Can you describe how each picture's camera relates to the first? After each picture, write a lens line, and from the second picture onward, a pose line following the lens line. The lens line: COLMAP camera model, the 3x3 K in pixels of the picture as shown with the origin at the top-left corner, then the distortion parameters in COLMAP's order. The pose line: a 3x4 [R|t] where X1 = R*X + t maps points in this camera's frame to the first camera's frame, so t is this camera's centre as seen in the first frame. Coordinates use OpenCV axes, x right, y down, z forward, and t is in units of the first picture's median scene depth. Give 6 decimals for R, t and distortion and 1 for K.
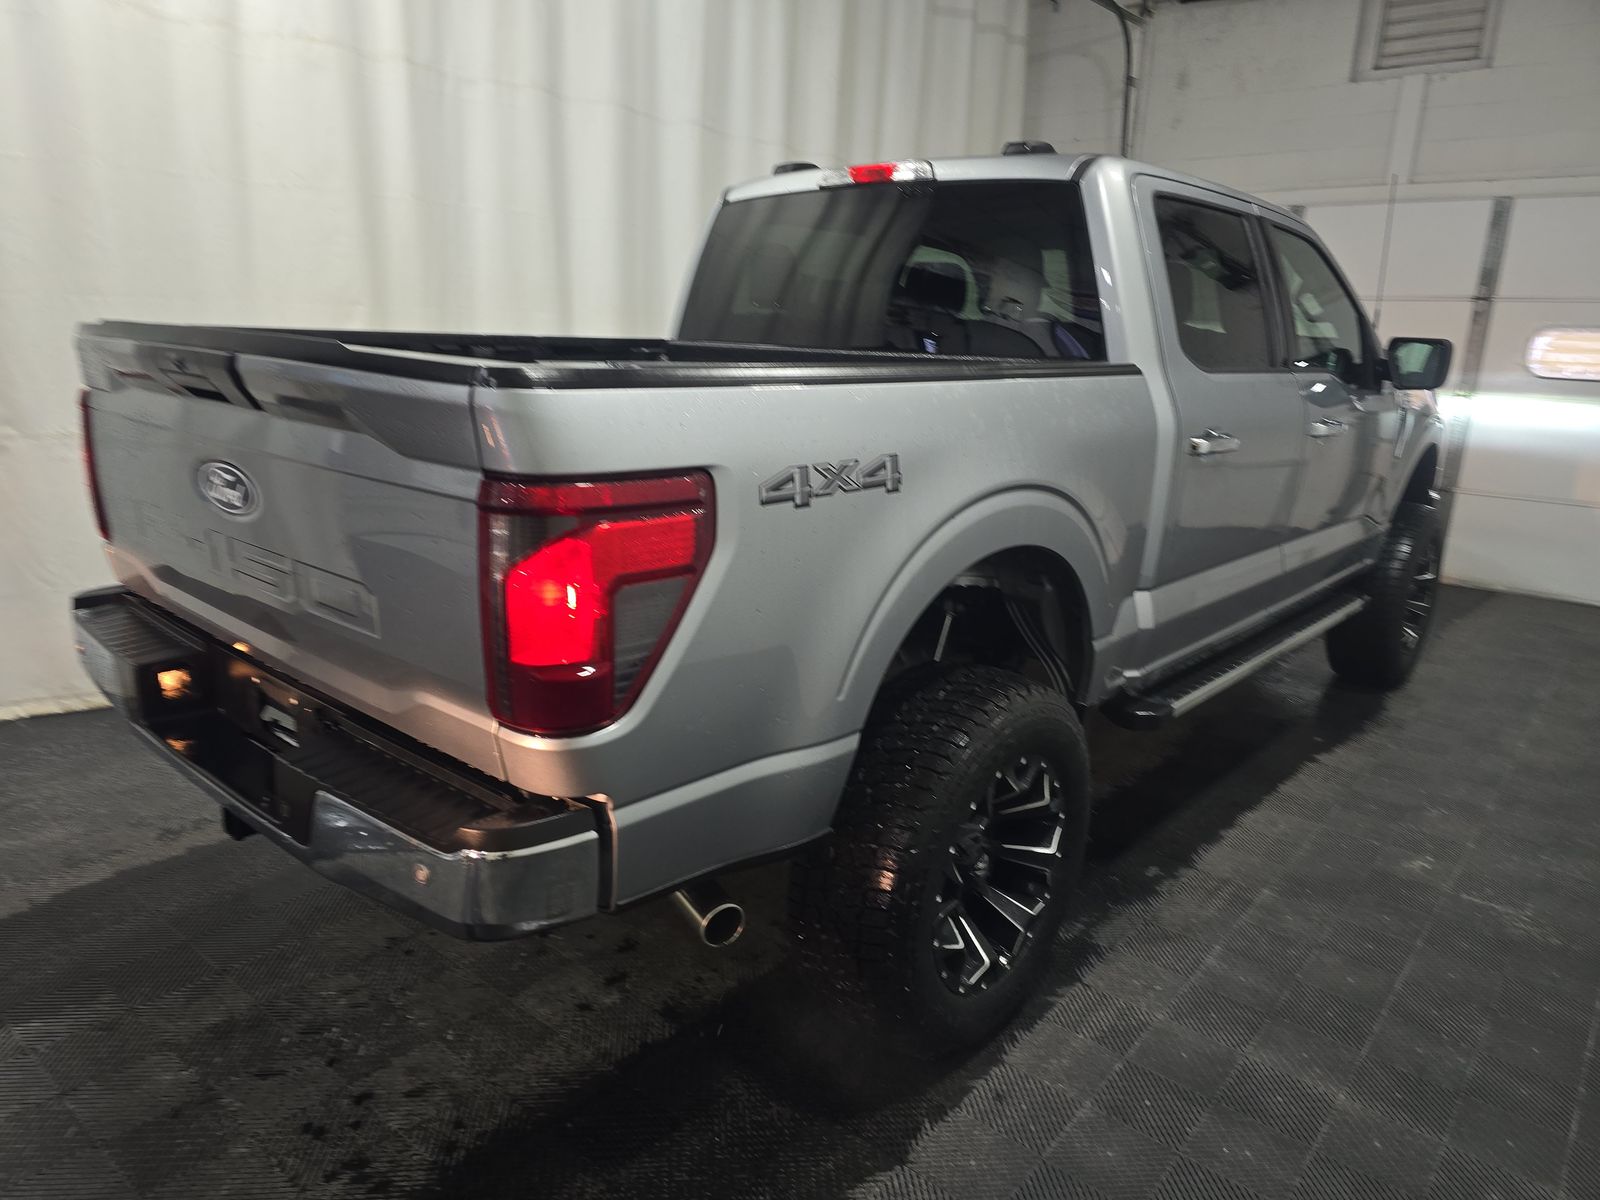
lens RADIAL K [[1058.9, 0, 798.2], [0, 1058.9, 591.2], [0, 0, 1]] dist [0.071966, -0.065179]
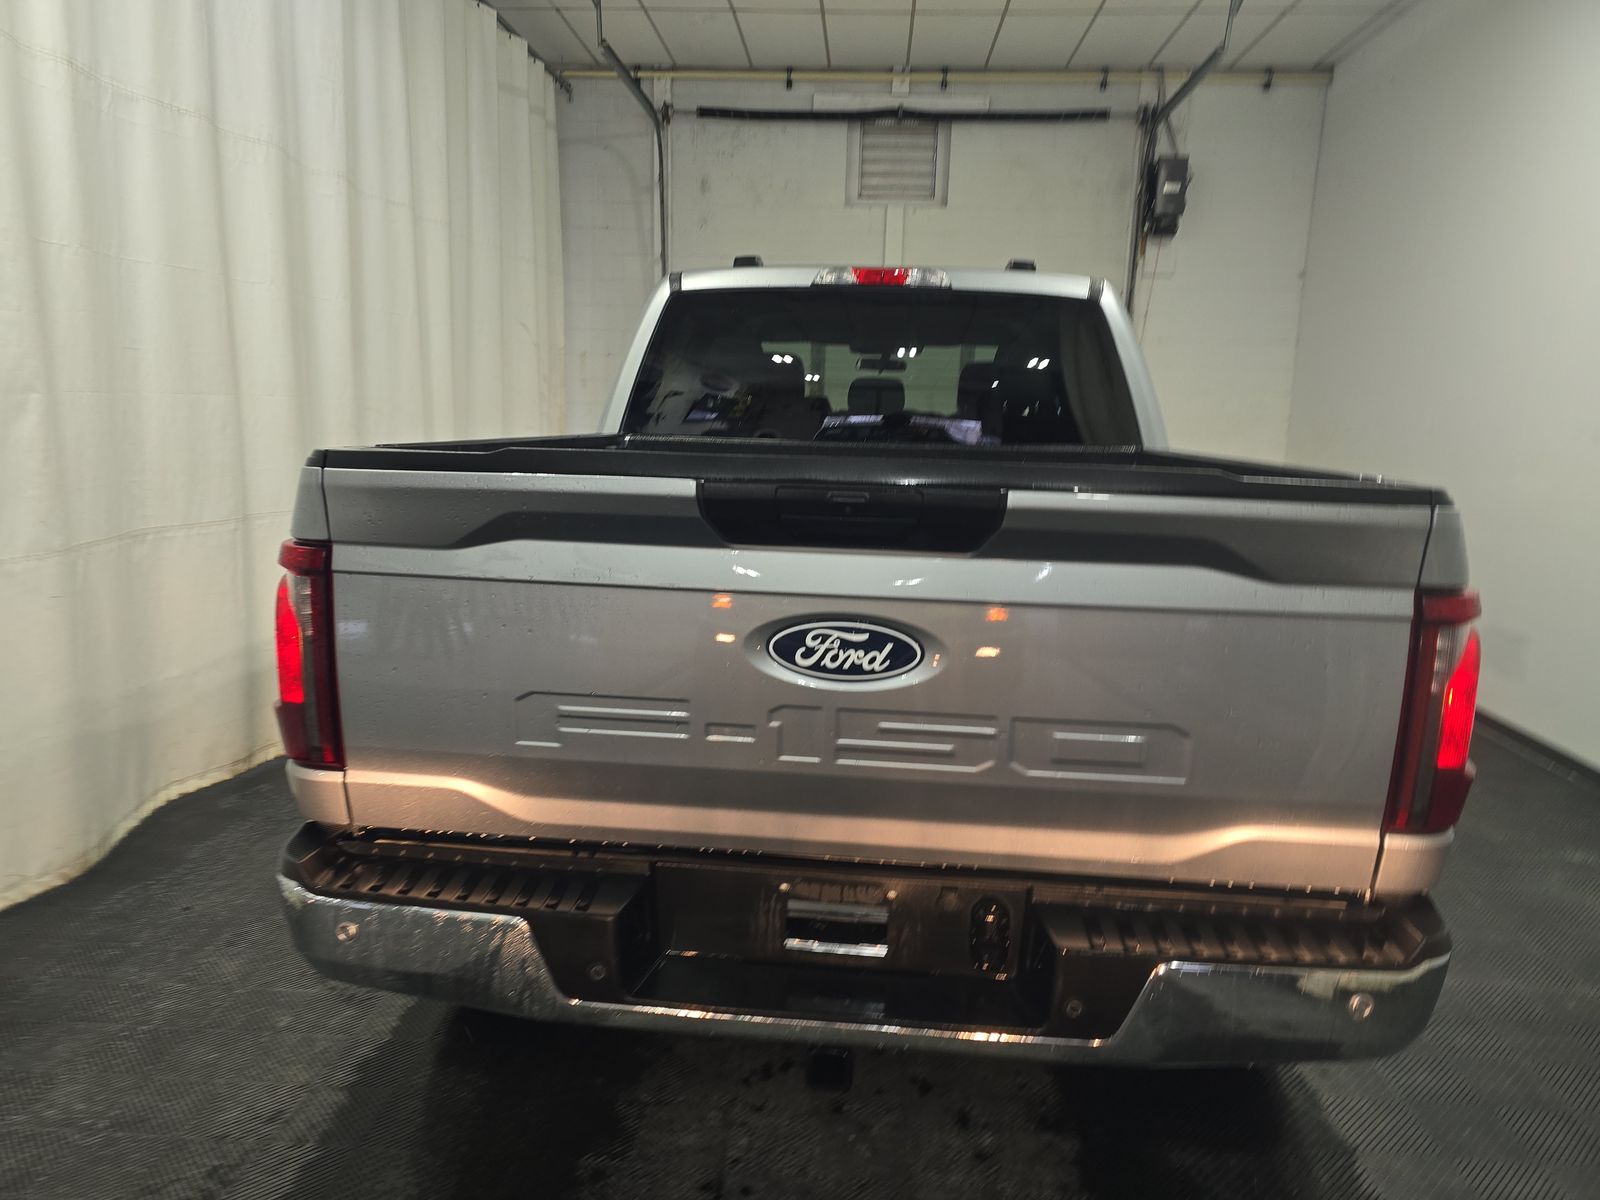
lens RADIAL K [[1058.9, 0, 798.2], [0, 1058.9, 591.2], [0, 0, 1]] dist [0.071966, -0.065179]
pose [[0.802552, -0.111357, 0.586097, -0.408520], [0.145591, 0.989279, -0.011399, -0.054392], [-0.578544, 0.094478, 0.810161, 0.146095]]
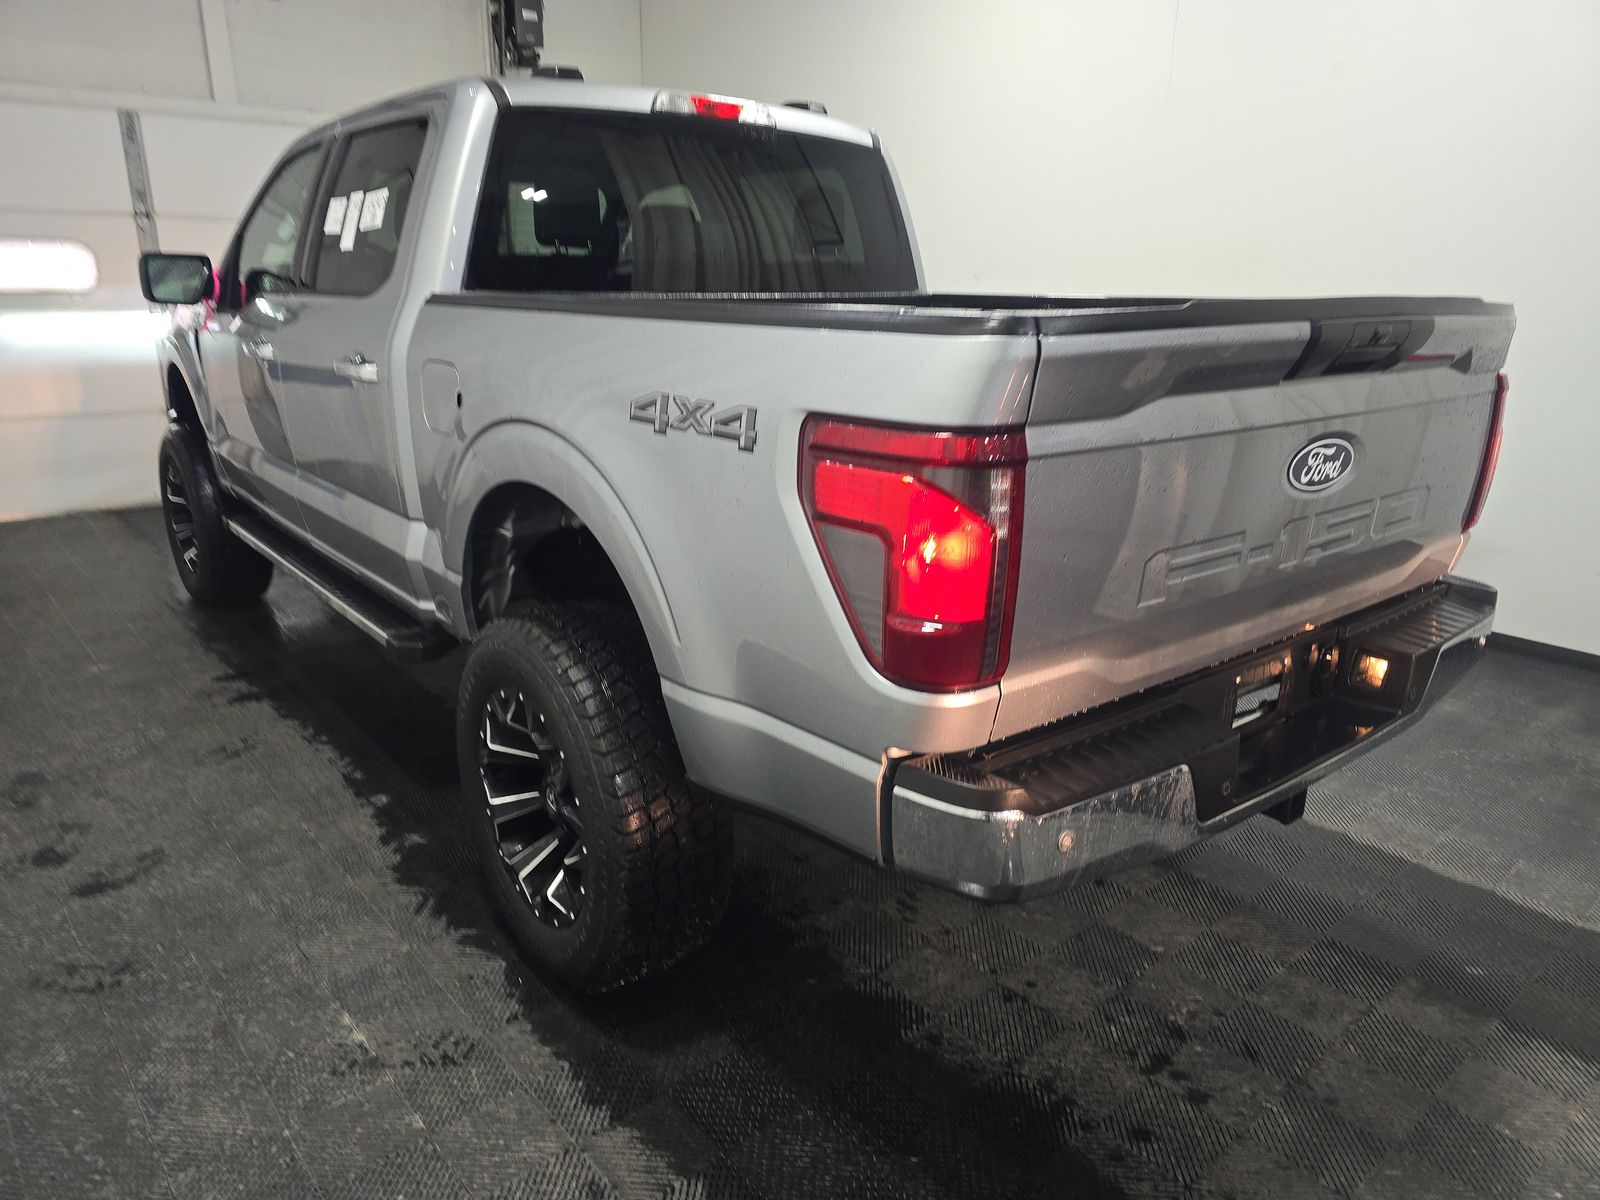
lens RADIAL K [[1084.0, 0, 802.9], [0, 1084.0, 609.7], [0, 0, 1]] dist [0.055817, -0.002739]
pose [[0.160952, -0.318558, 0.934139, -0.626261], [0.237678, 0.931135, 0.276581, -0.142946], [-0.957916, 0.177508, 0.225582, 0.497579]]
